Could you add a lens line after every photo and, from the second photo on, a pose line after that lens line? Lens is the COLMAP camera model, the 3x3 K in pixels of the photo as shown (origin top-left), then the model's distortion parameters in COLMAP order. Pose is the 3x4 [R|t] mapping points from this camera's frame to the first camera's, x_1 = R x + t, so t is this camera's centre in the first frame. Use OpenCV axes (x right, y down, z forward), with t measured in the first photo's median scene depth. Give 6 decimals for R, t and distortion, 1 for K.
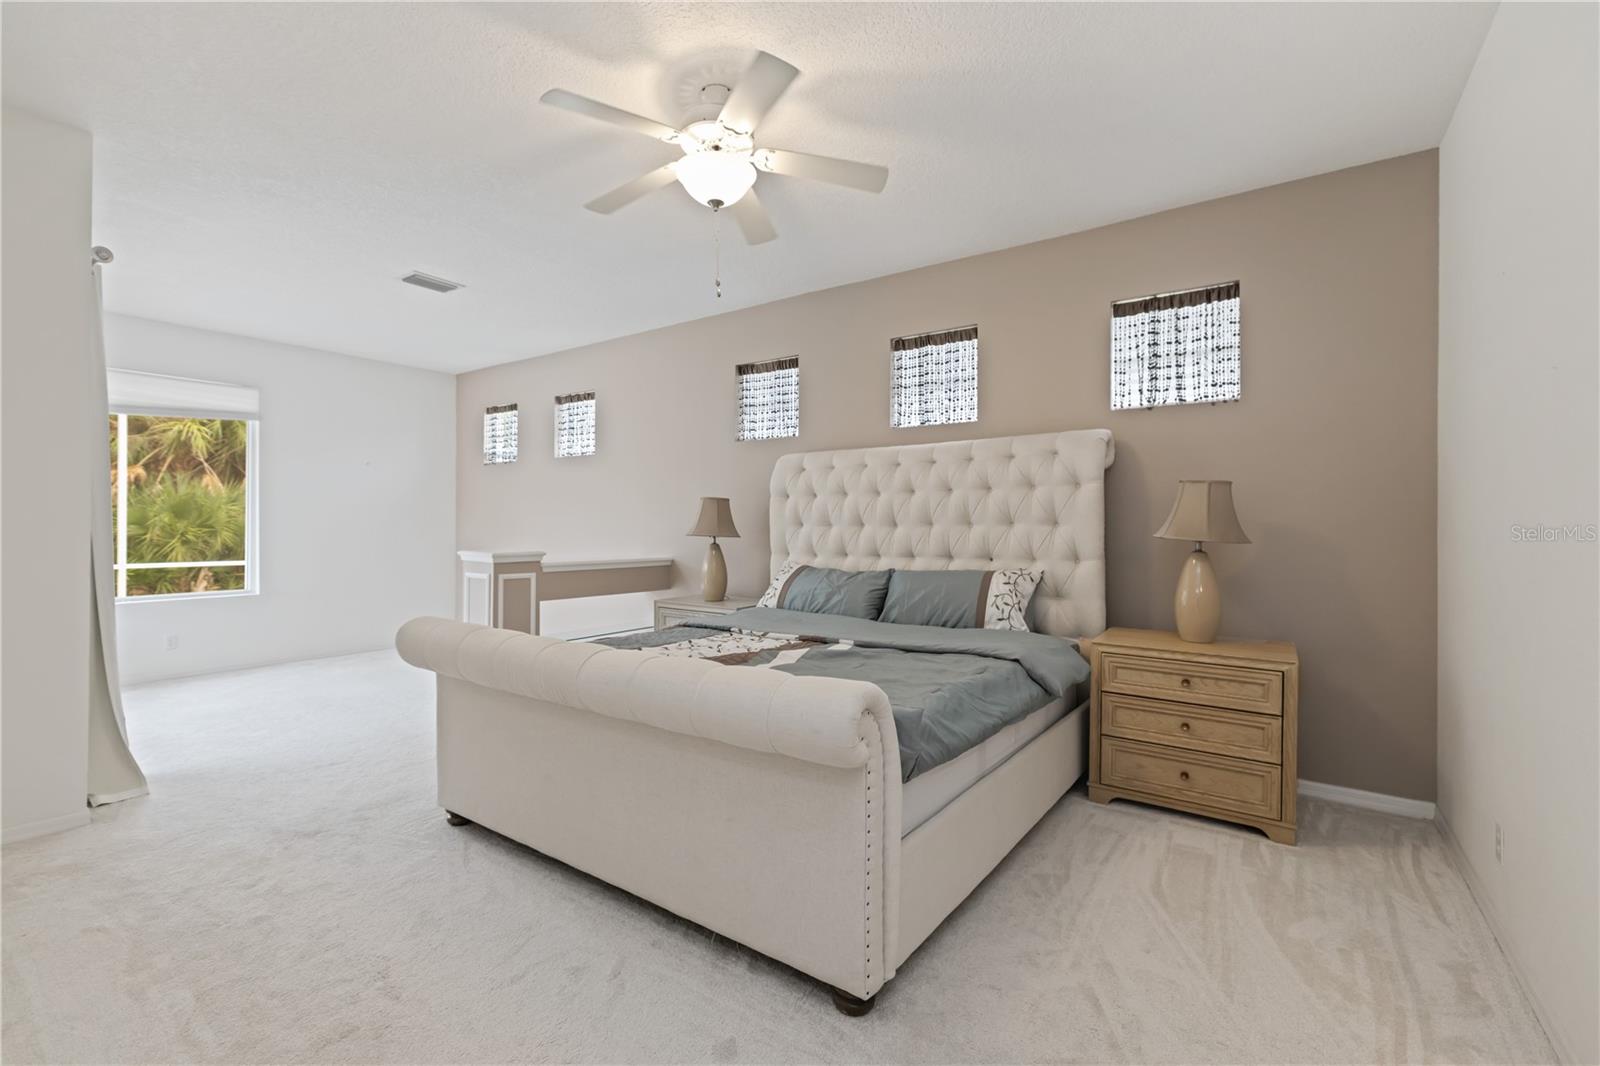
lens RADIAL K [[693.7, 0, 801.6], [0, 693.7, 537.8], [0, 0, 1]] dist [0.000905, 0.000539]
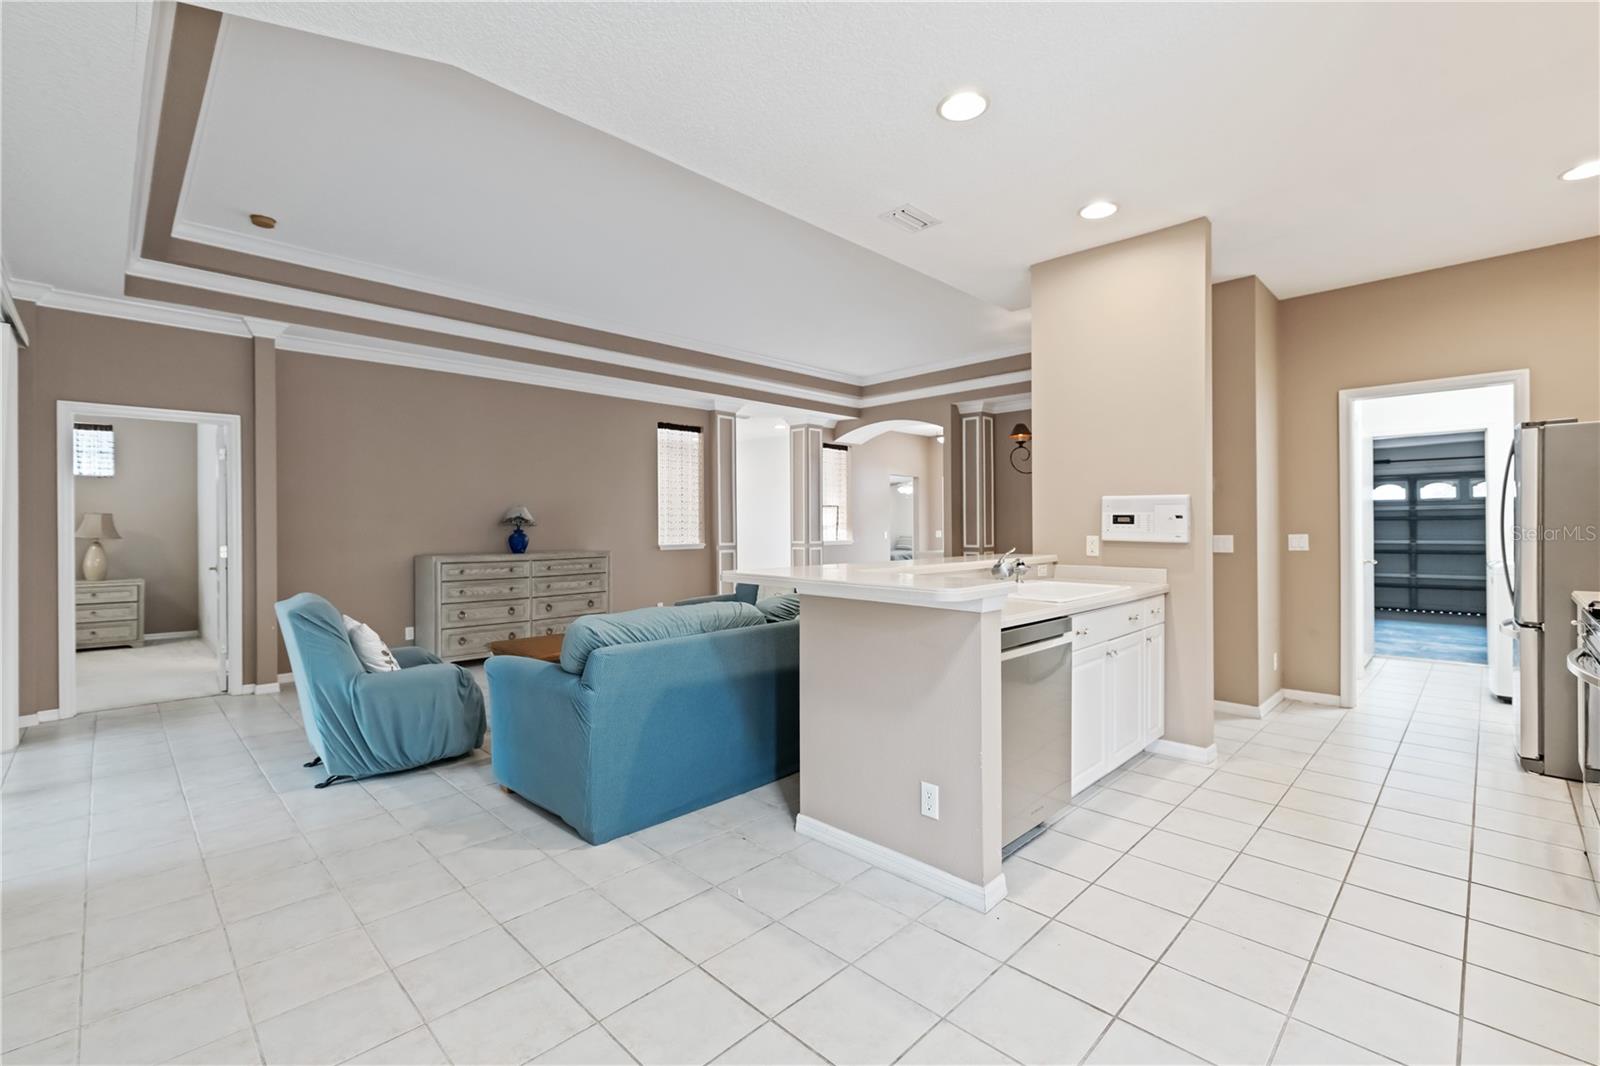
lens RADIAL K [[693.7, 0, 804.2], [0, 693.7, 523.8], [0, 0, 1]] dist [0.000905, 0.000539]
pose [[0.163245, -0.003969, 0.986578, -1.216372], [0.004456, 0.999985, 0.003285, -0.035613], [-0.986575, 0.003860, 0.163260, -1.570801]]
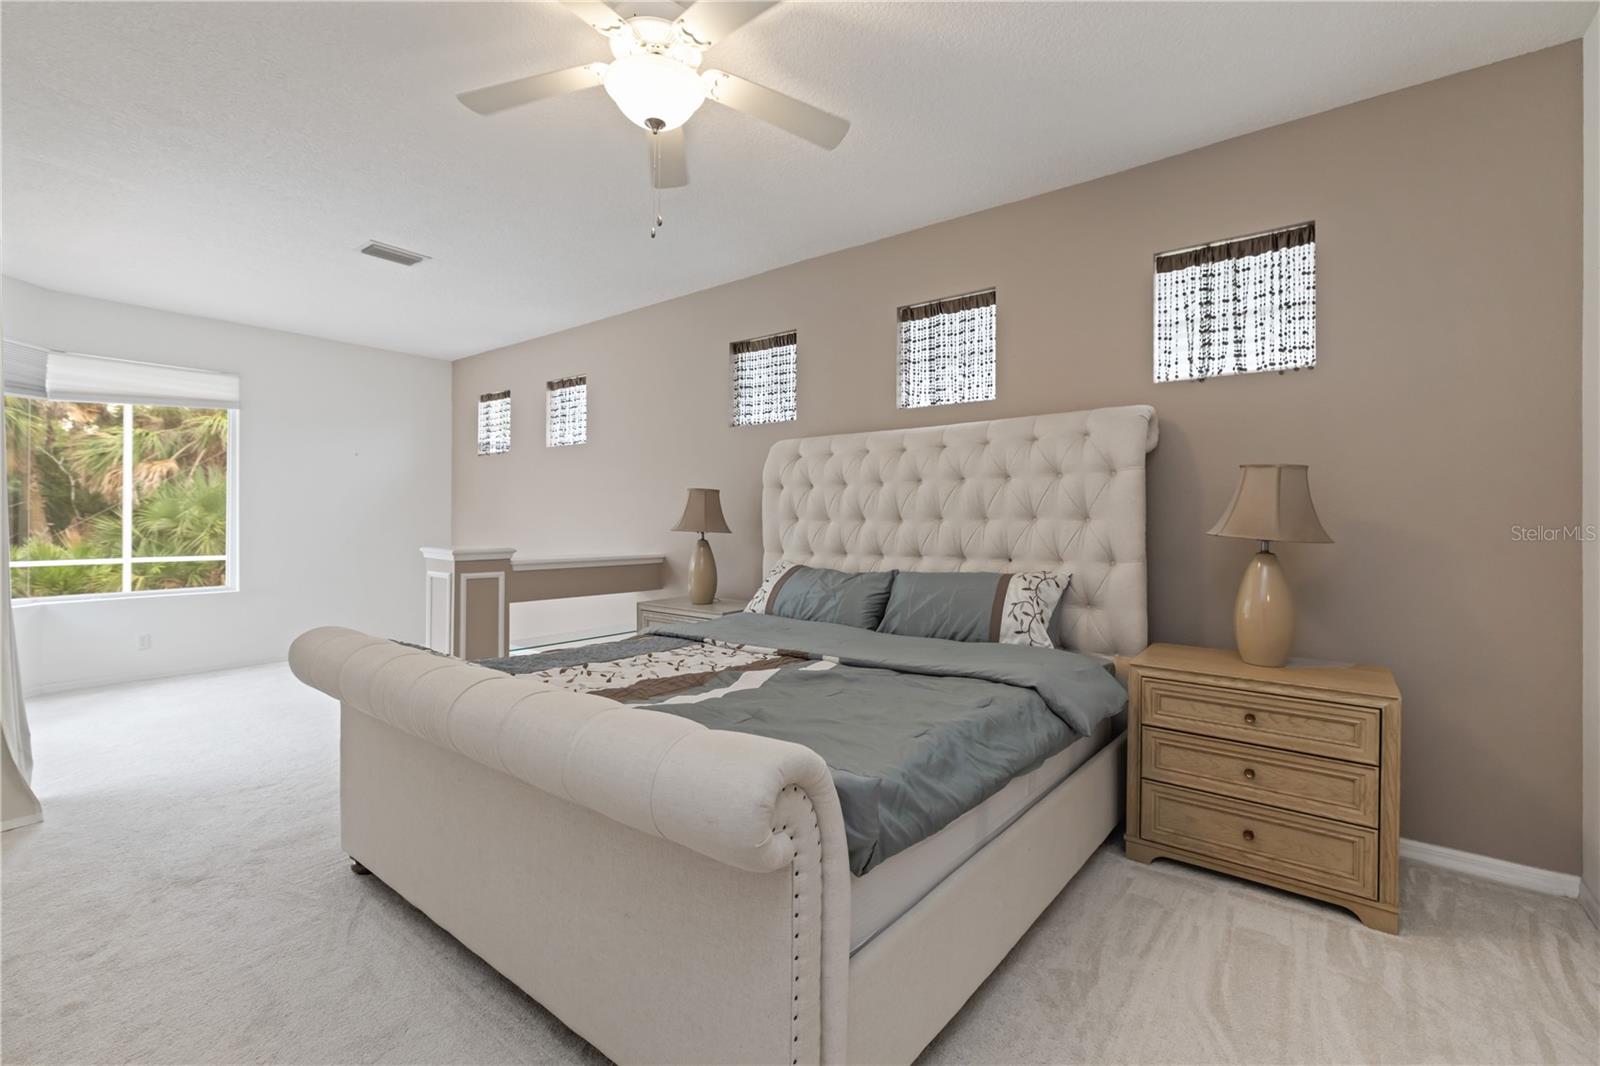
lens RADIAL K [[693.7, 0, 802.9], [0, 693.7, 527.8], [0, 0, 1]] dist [0.000905, 0.000539]
pose [[0.998675, 0.002028, -0.051412, 0.067728], [-0.002347, 0.999978, -0.006144, -0.002696], [0.051399, 0.006256, 0.998659, 0.146338]]
